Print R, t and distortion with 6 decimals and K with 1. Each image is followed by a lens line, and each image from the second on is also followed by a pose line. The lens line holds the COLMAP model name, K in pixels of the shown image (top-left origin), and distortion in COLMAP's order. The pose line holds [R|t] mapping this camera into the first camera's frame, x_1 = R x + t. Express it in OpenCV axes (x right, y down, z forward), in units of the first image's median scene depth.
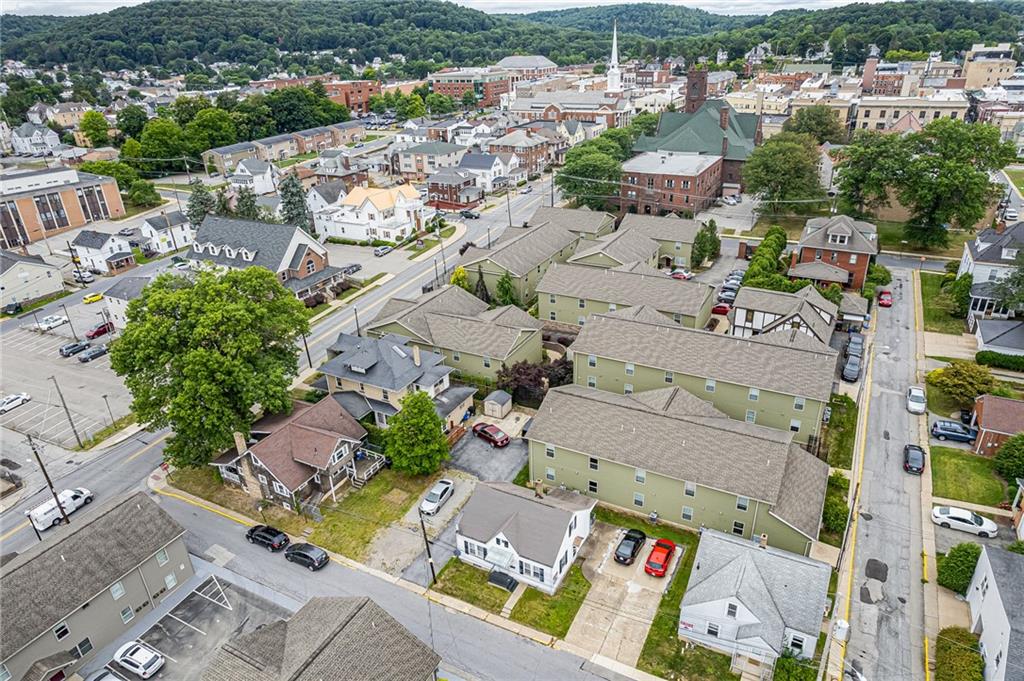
lens RADIAL K [[659.0, 0, 511.5], [0, 659.0, 341.7], [0, 0, 1]] dist [-0.070332, 0.061023]
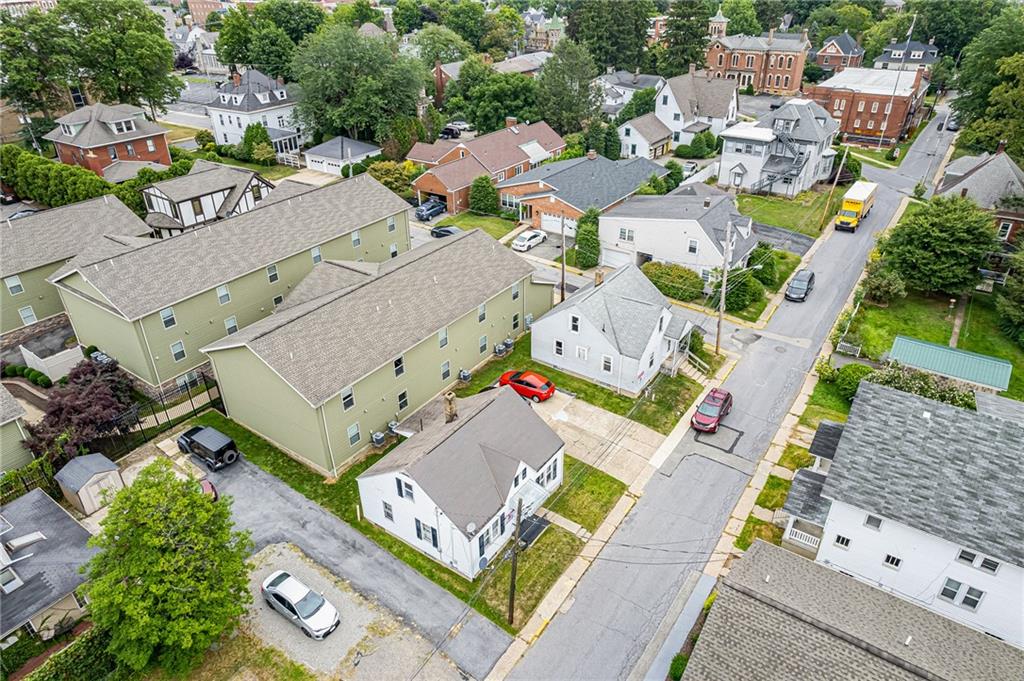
lens RADIAL K [[659.0, 0, 511.4], [0, 659.0, 337.2], [0, 0, 1]] dist [-0.070332, 0.061023]
pose [[0.117305, -0.461897, 0.879142, -0.427985], [0.436948, 0.818968, 0.371979, -0.045196], [-0.891805, 0.340504, 0.297894, 0.620892]]
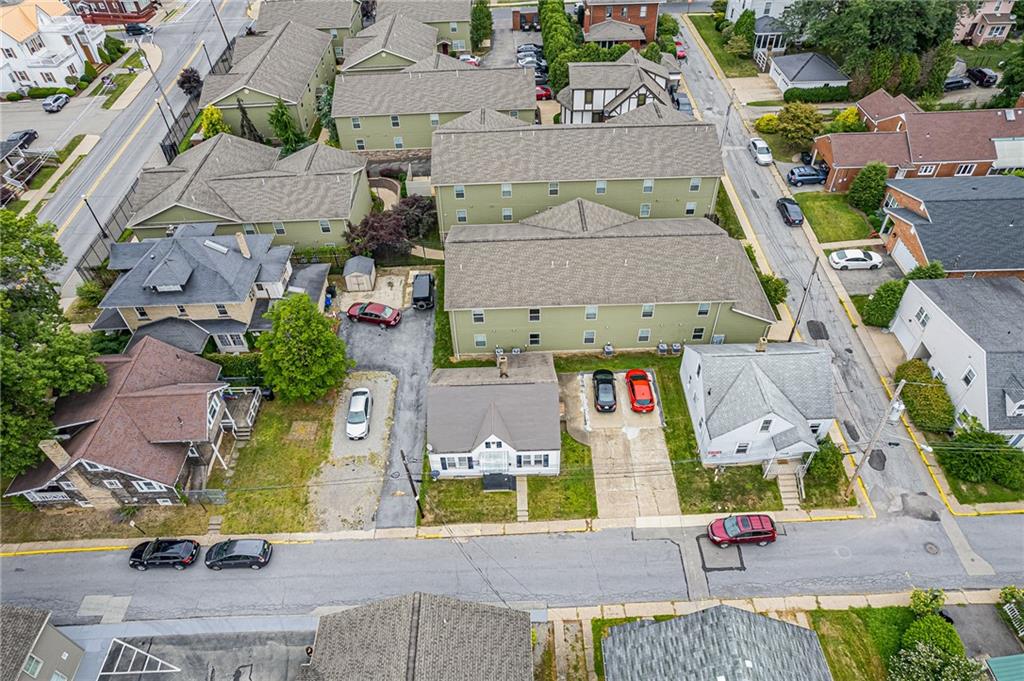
lens RADIAL K [[659.0, 0, 512.5], [0, 659.0, 343.3], [0, 0, 1]] dist [-0.070332, 0.061023]
pose [[0.873936, -0.332028, 0.354955, -0.199143], [0.209194, 0.916150, 0.341917, -0.072575], [-0.438718, -0.224559, 0.870115, 0.240143]]
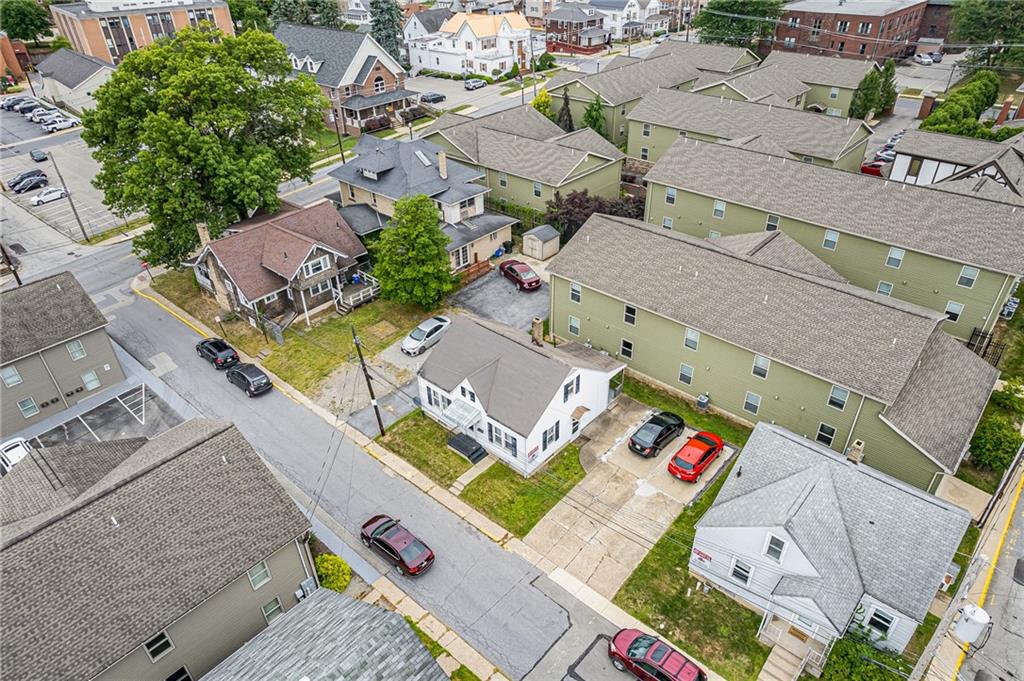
lens RADIAL K [[659.0, 0, 510.5], [0, 659.0, 342.4], [0, 0, 1]] dist [-0.070332, 0.061023]
pose [[0.970786, 0.143425, -0.192364, 0.129671], [-0.113493, 0.980810, 0.158529, 0.108380], [0.211410, -0.132066, 0.968434, 0.264932]]
